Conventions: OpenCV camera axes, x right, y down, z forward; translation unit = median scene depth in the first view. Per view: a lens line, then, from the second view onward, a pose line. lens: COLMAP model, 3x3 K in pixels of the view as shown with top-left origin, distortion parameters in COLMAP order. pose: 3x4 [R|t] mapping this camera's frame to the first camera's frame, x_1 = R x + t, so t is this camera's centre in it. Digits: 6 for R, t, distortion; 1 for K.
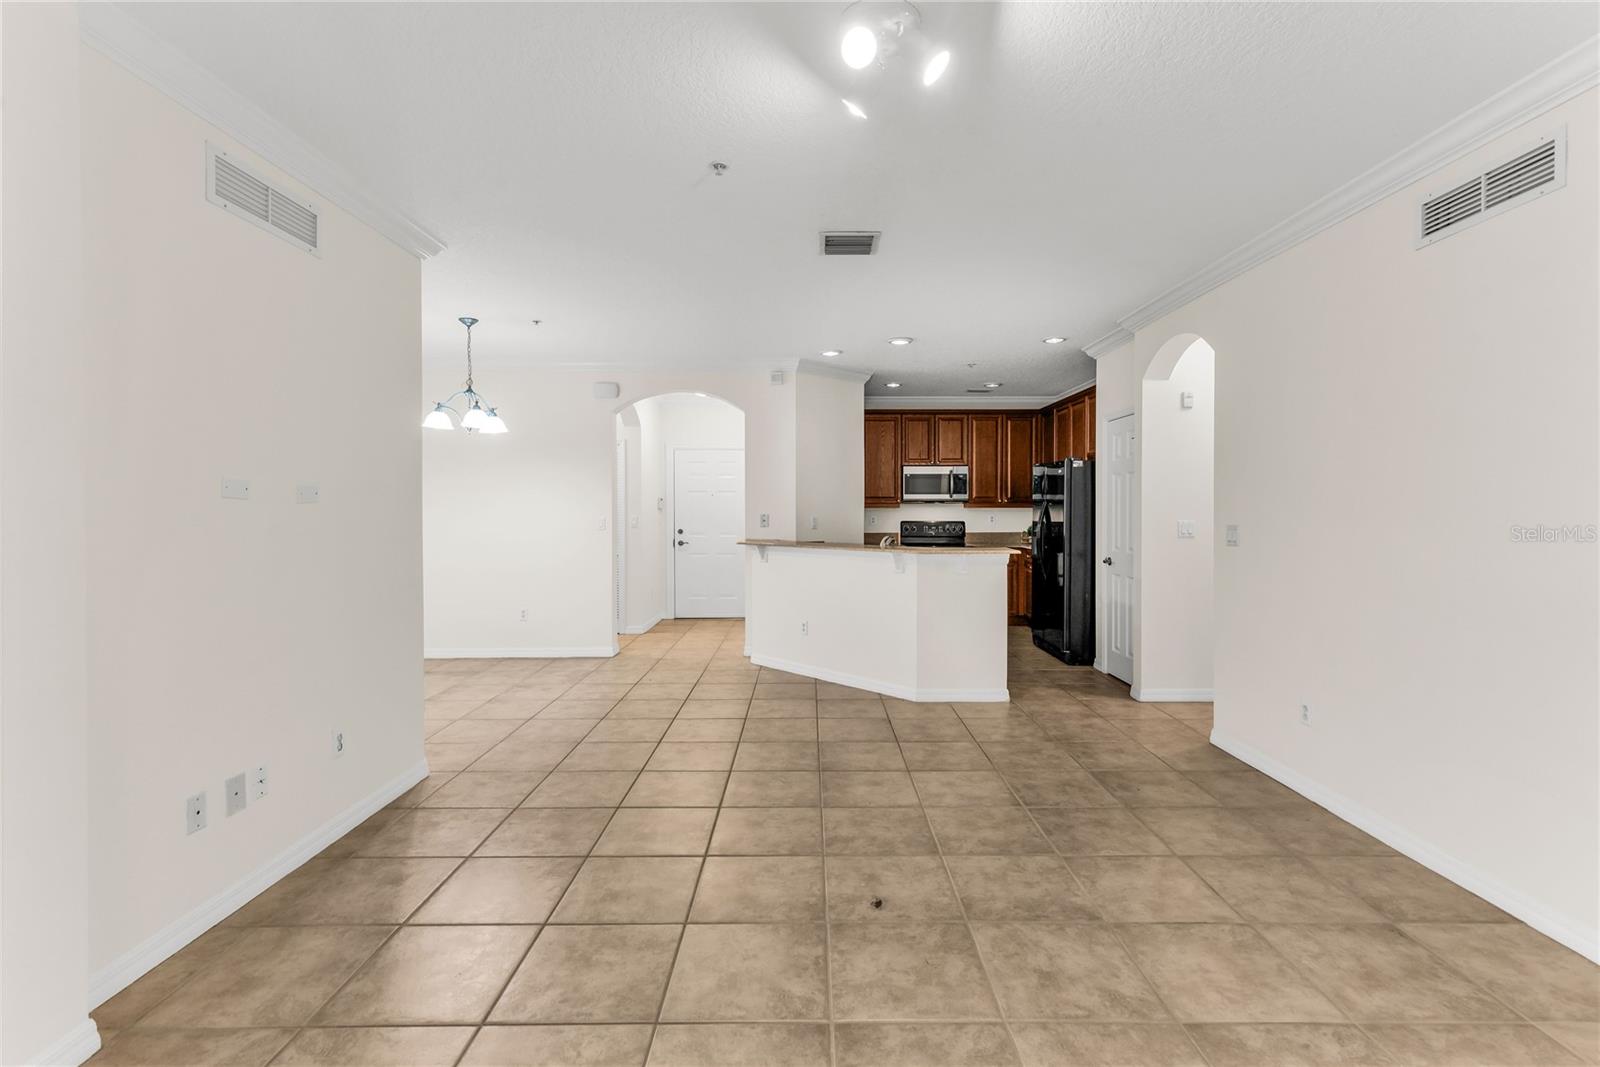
lens RADIAL K [[723.0, 0, 808.9], [0, 723.0, 519.7], [0, 0, 1]] dist [0.011584, -0.000460]
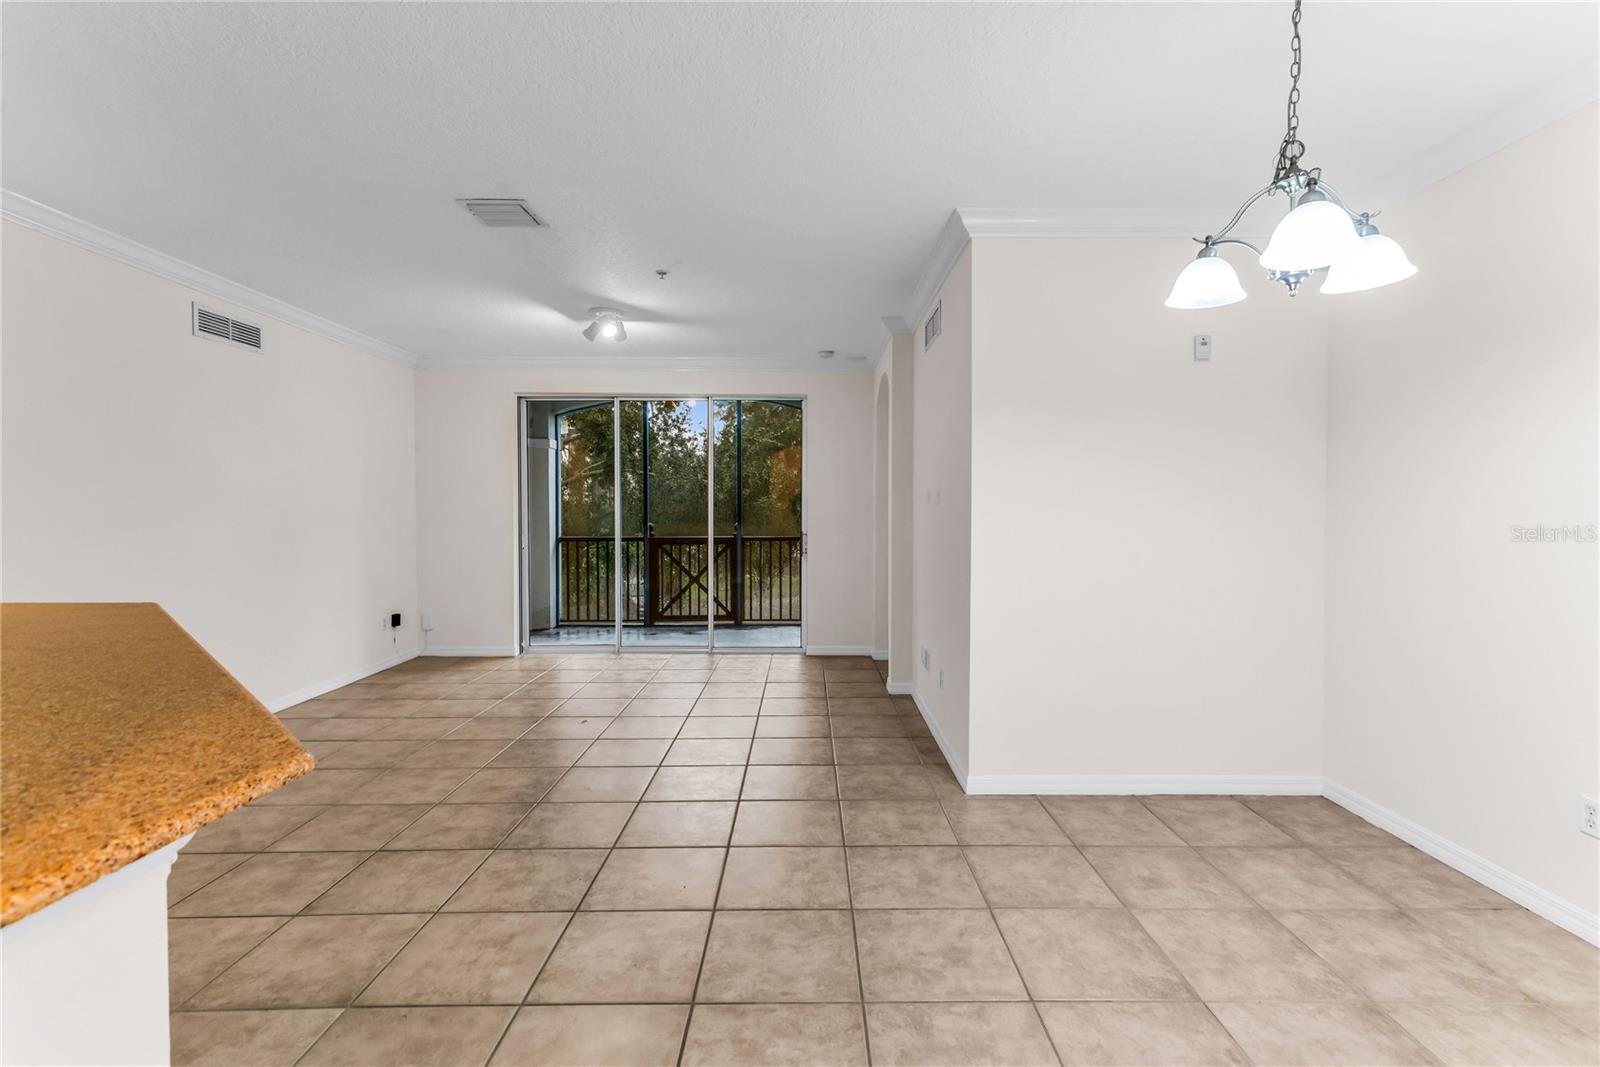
lens RADIAL K [[723.0, 0, 810.7], [0, 723.0, 524.6], [0, 0, 1]] dist [0.011584, -0.000460]
pose [[-0.999986, 0.001320, -0.005132, -0.236280], [0.001137, 0.999368, 0.035537, -0.019019], [0.005176, 0.035530, -0.999355, 1.409243]]
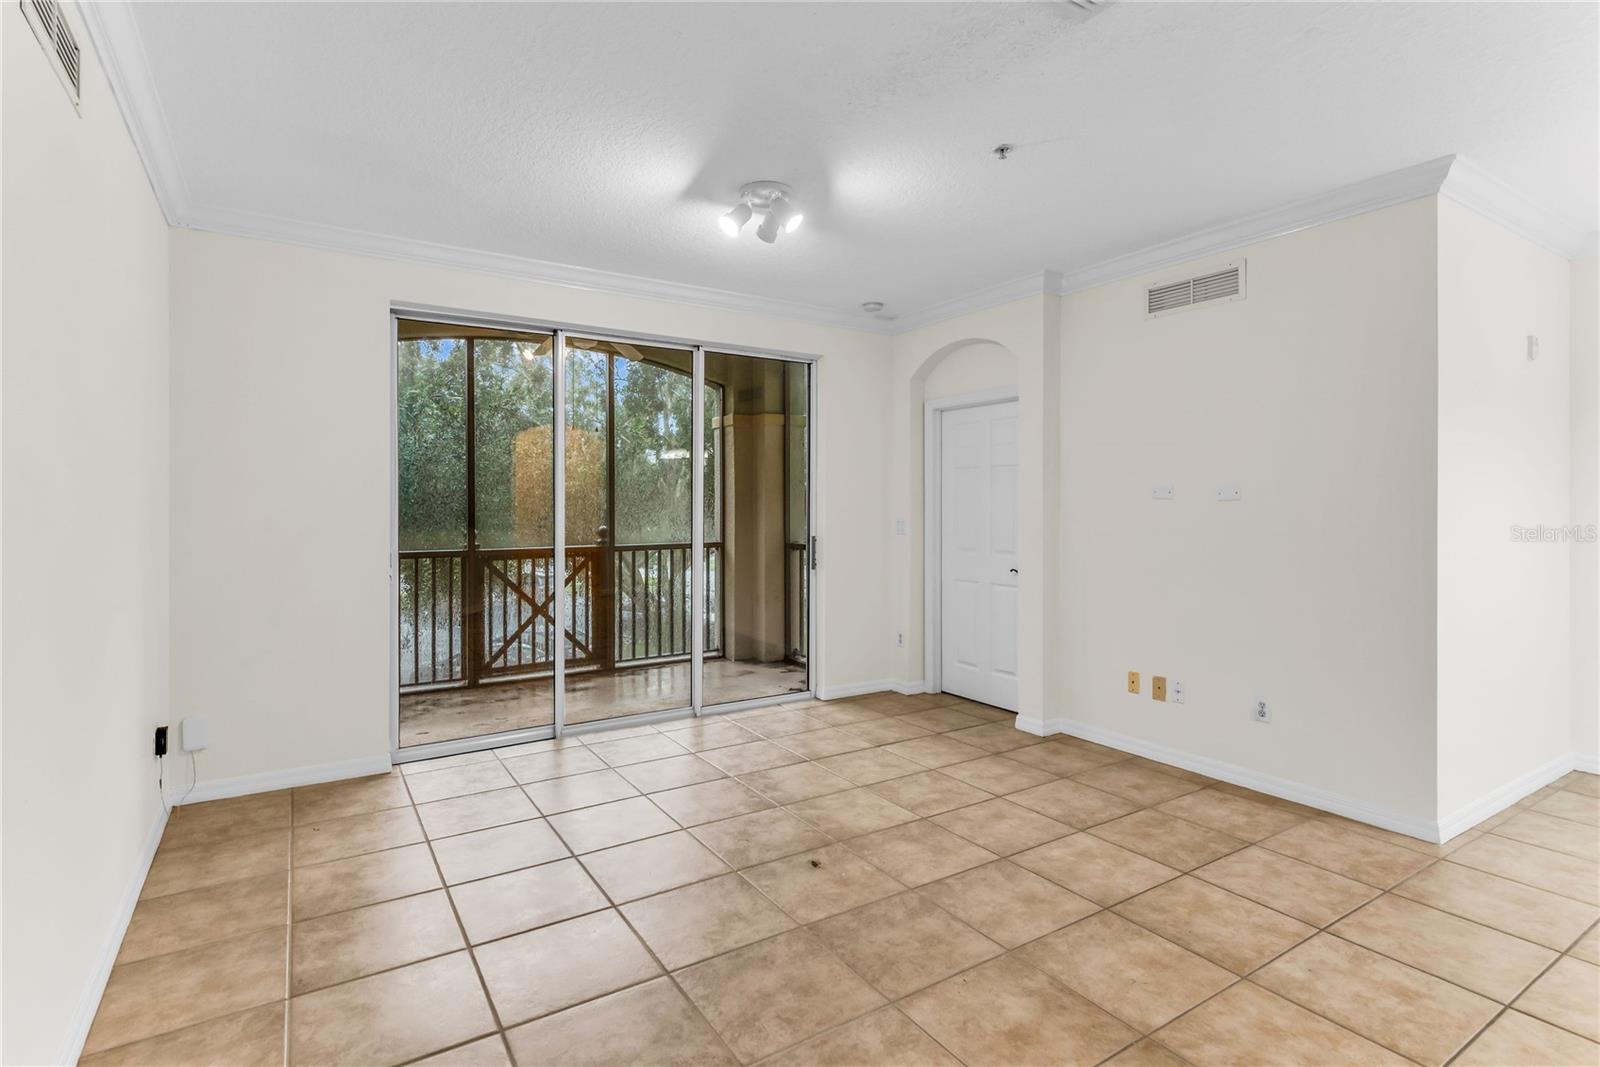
lens RADIAL K [[792.8, 0, 804.6], [0, 792.8, 496.1], [0, 0, 1]] dist [0.007798, -0.000482]
pose [[-0.842482, -0.003543, -0.538712, 0.378281], [-0.004839, 0.999988, 0.000992, -0.015292], [0.538702, 0.003443, -0.842489, 0.998140]]
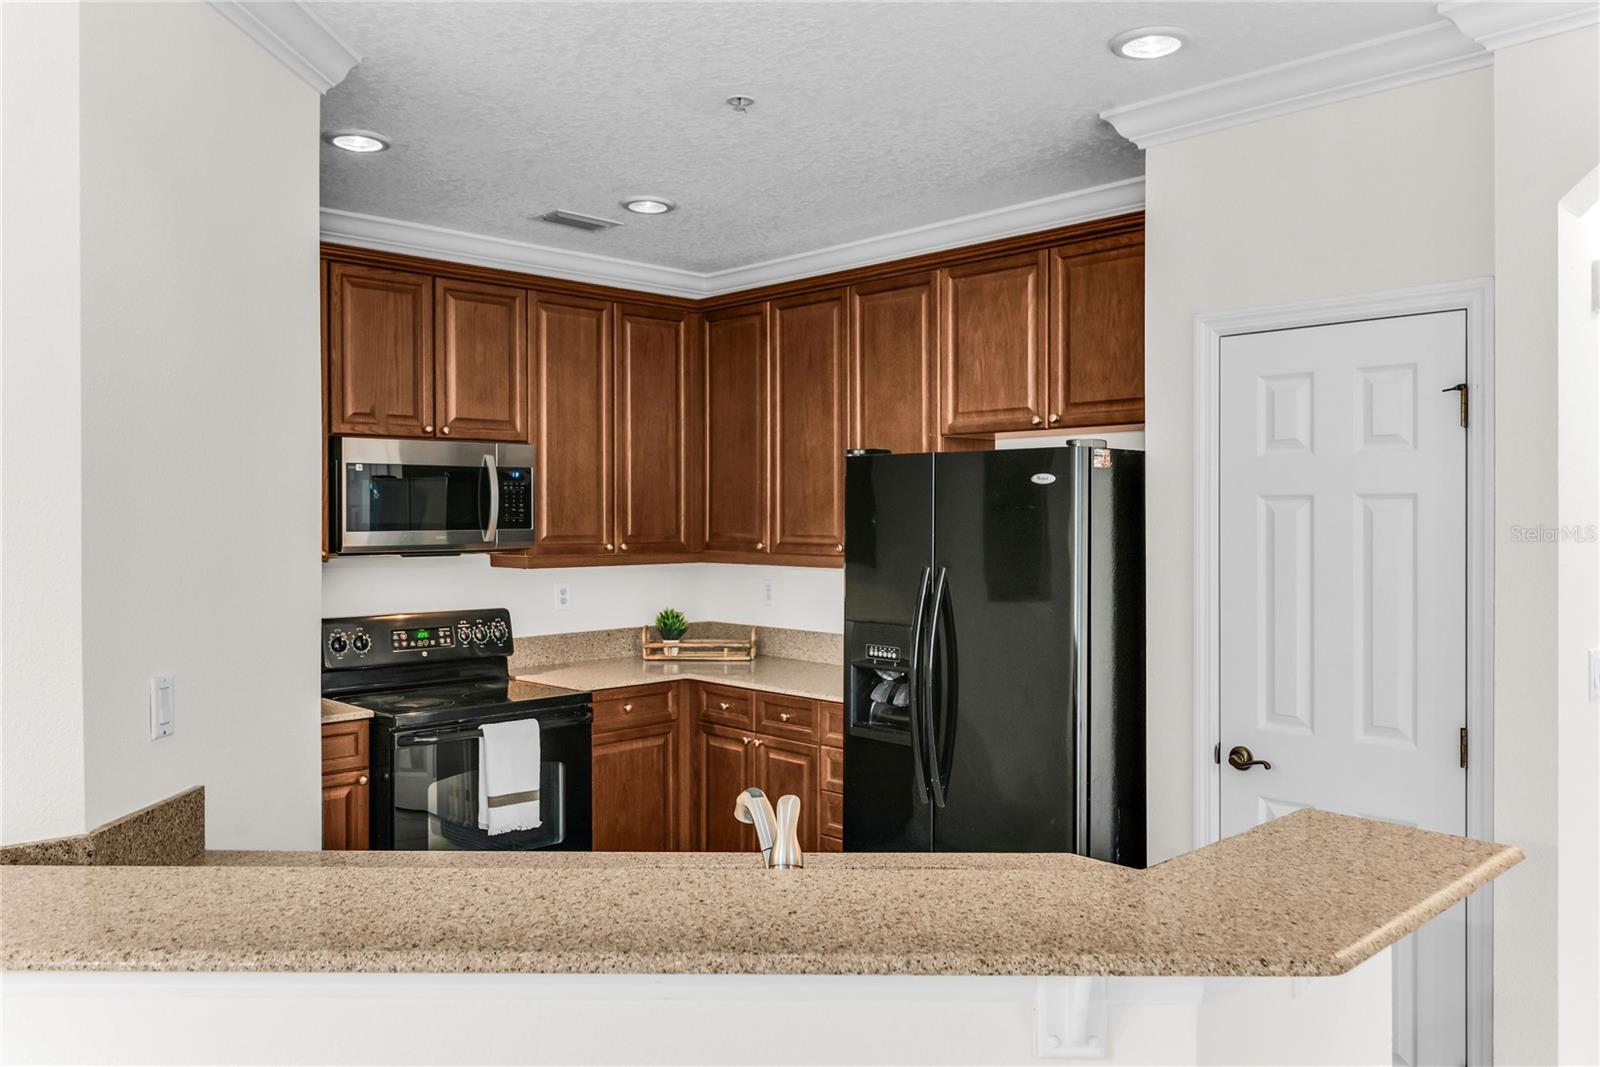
lens RADIAL K [[1246.0, 0, 802.3], [0, 1246.0, 531.8], [0, 0, 1]] dist [-0.010020, 0.000056]
pose [[0.724193, -0.010135, 0.689523, -0.146673], [0.011794, 0.999928, 0.002311, -0.057810], [-0.689496, 0.006459, 0.724260, 0.850194]]
